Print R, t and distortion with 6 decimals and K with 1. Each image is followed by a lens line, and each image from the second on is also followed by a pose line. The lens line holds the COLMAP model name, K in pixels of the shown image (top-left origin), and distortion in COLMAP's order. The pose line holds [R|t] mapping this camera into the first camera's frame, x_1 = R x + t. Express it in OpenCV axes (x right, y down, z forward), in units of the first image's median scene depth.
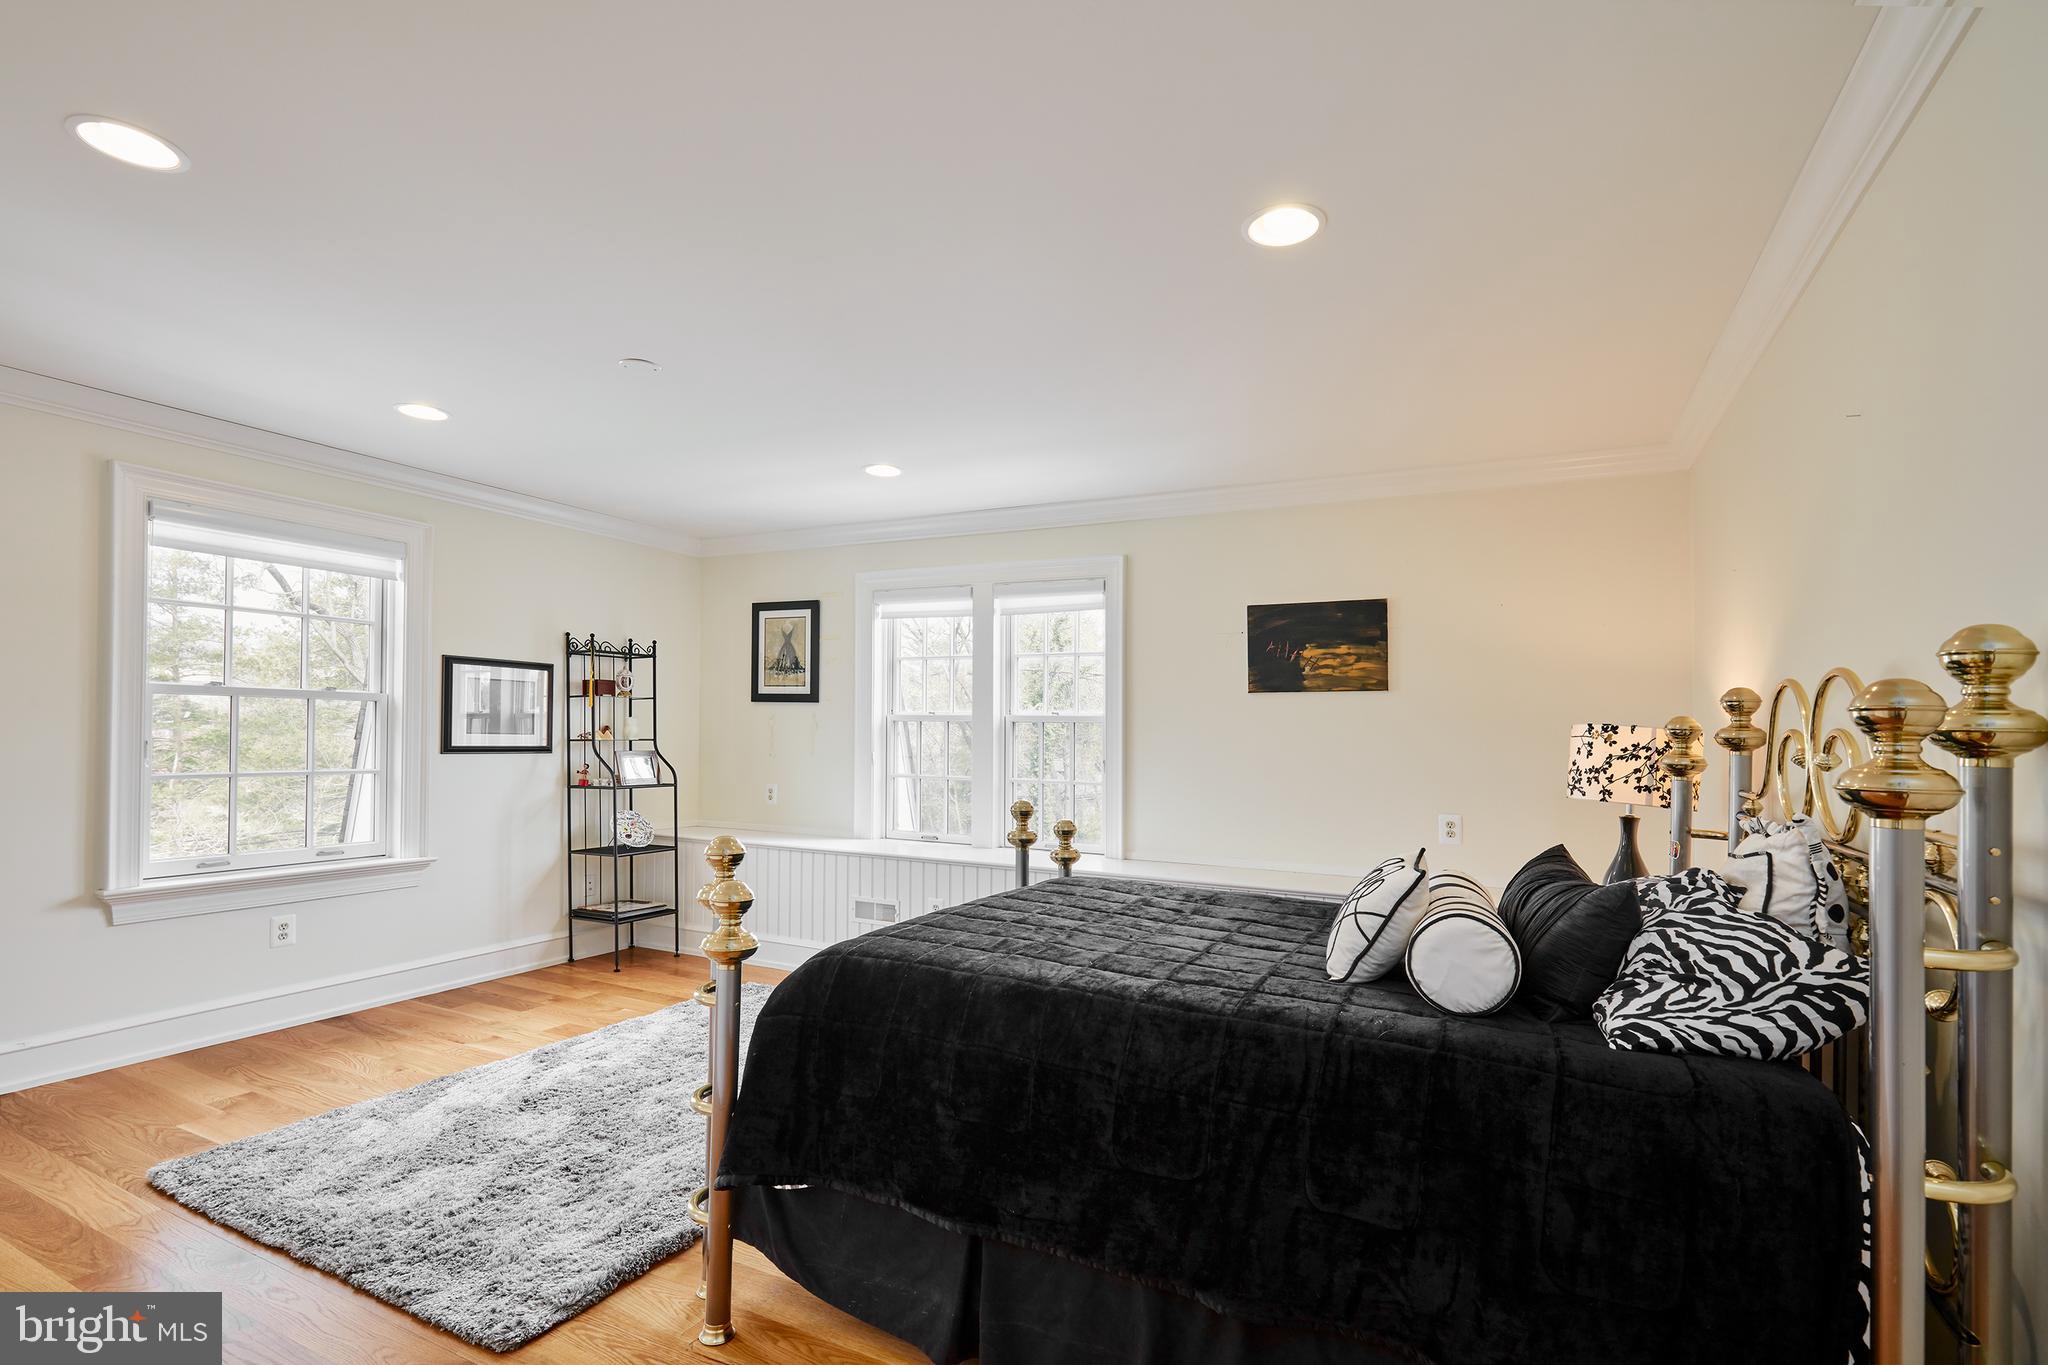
lens RADIAL K [[937.0, 0, 1029.1], [0, 937.0, 729.8], [0, 0, 1]] dist [0.000654, 0.000034]
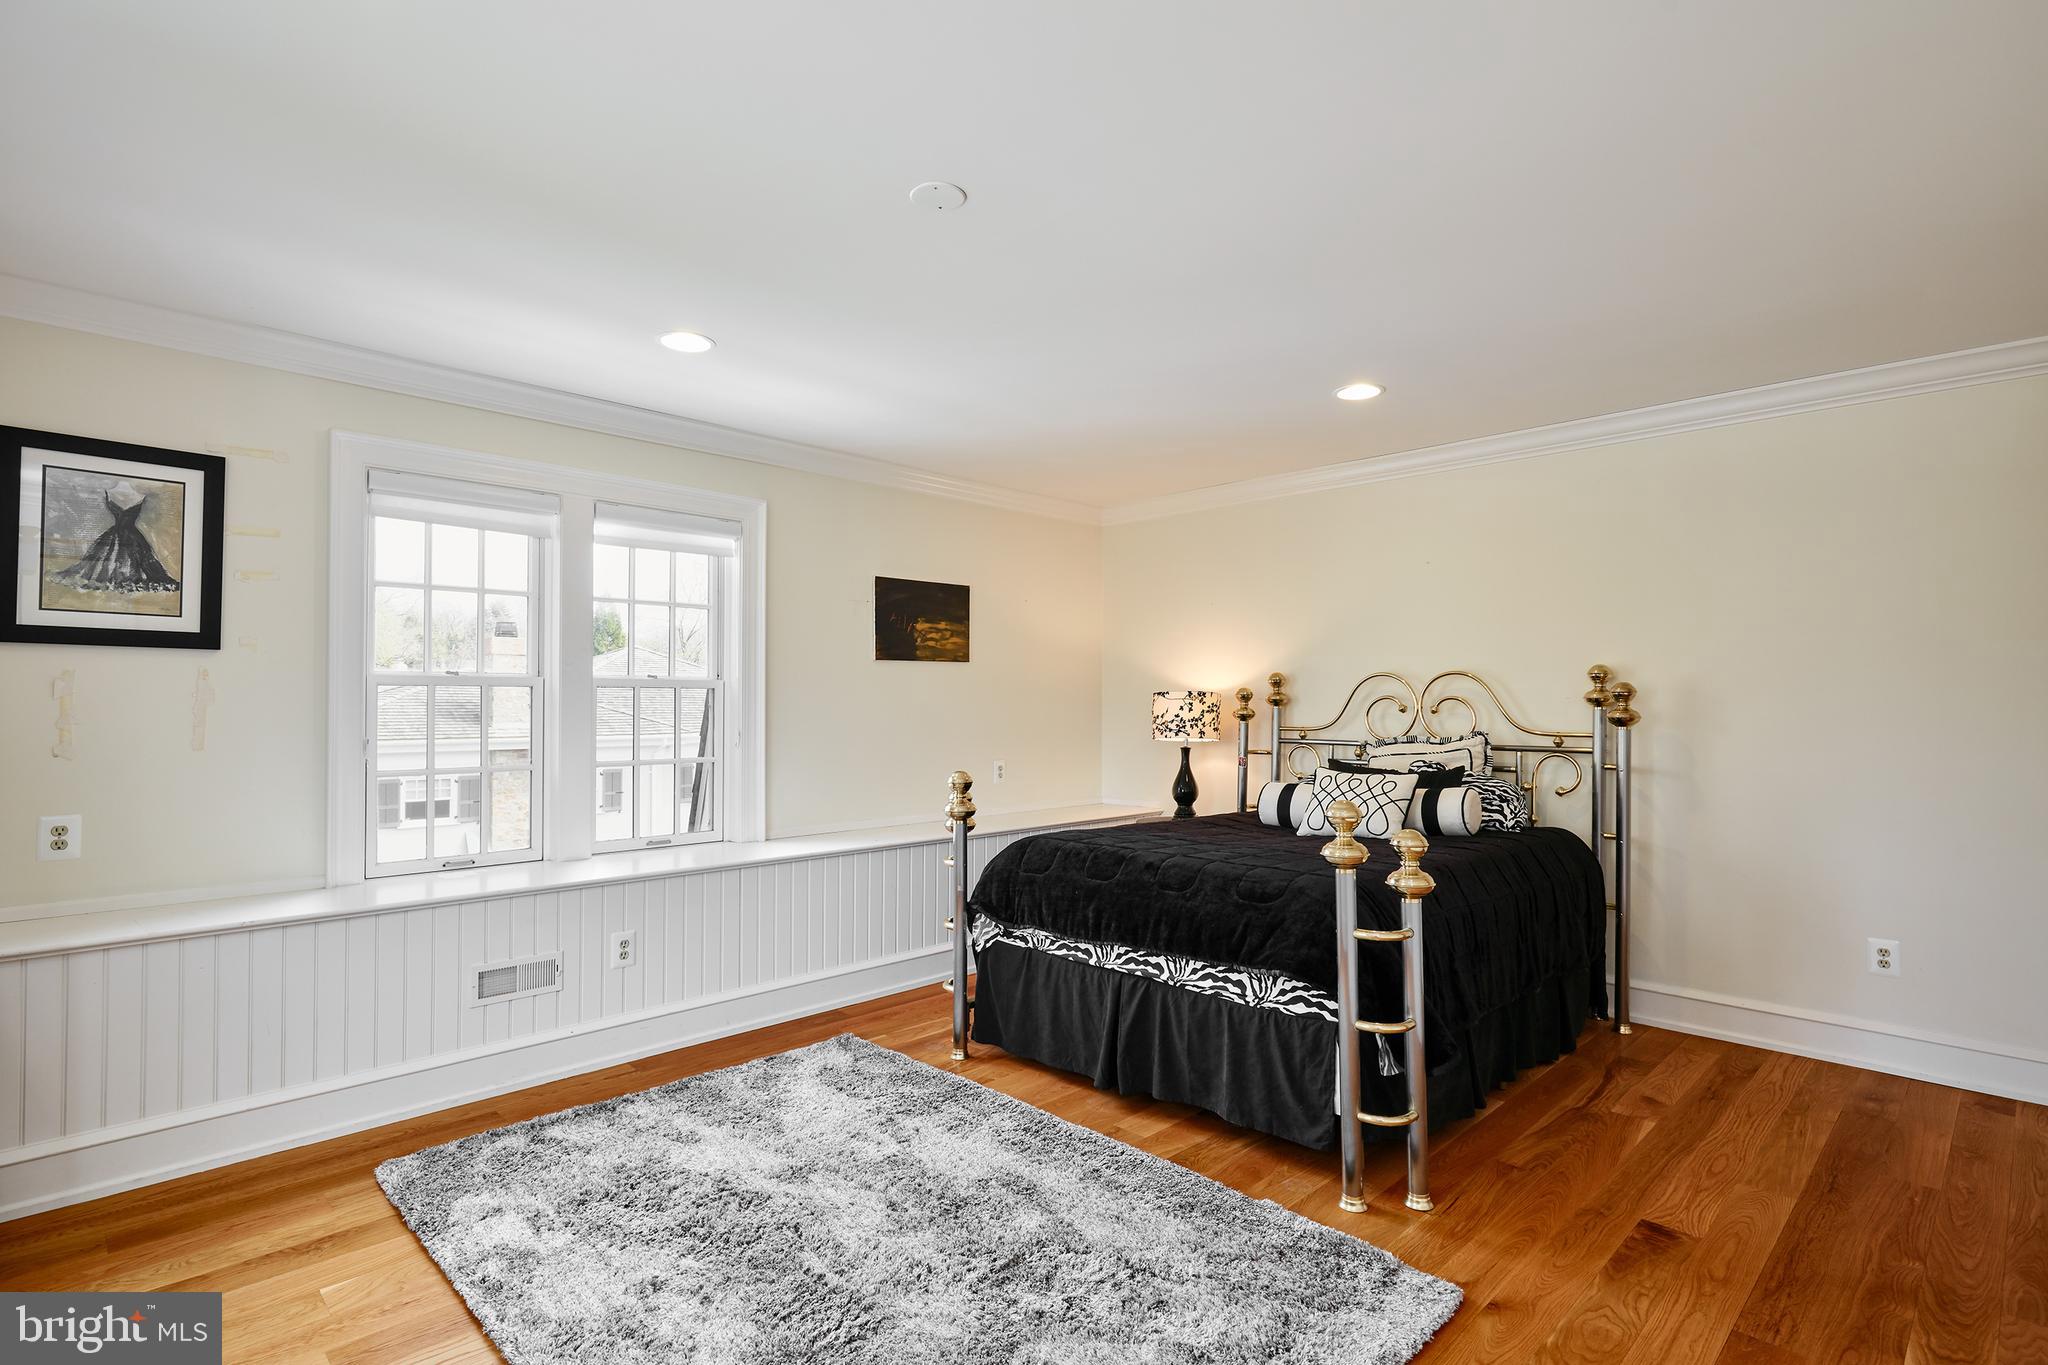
lens RADIAL K [[1031.4, 0, 1024.0], [0, 1031.4, 682.5], [0, 0, 1]] dist [-0.001294, -0.000196]
pose [[0.307966, 0.001212, 0.951397, -0.850828], [-0.000123, 0.999999, -0.001234, -0.013795], [-0.951397, 0.000263, 0.307966, 0.517629]]
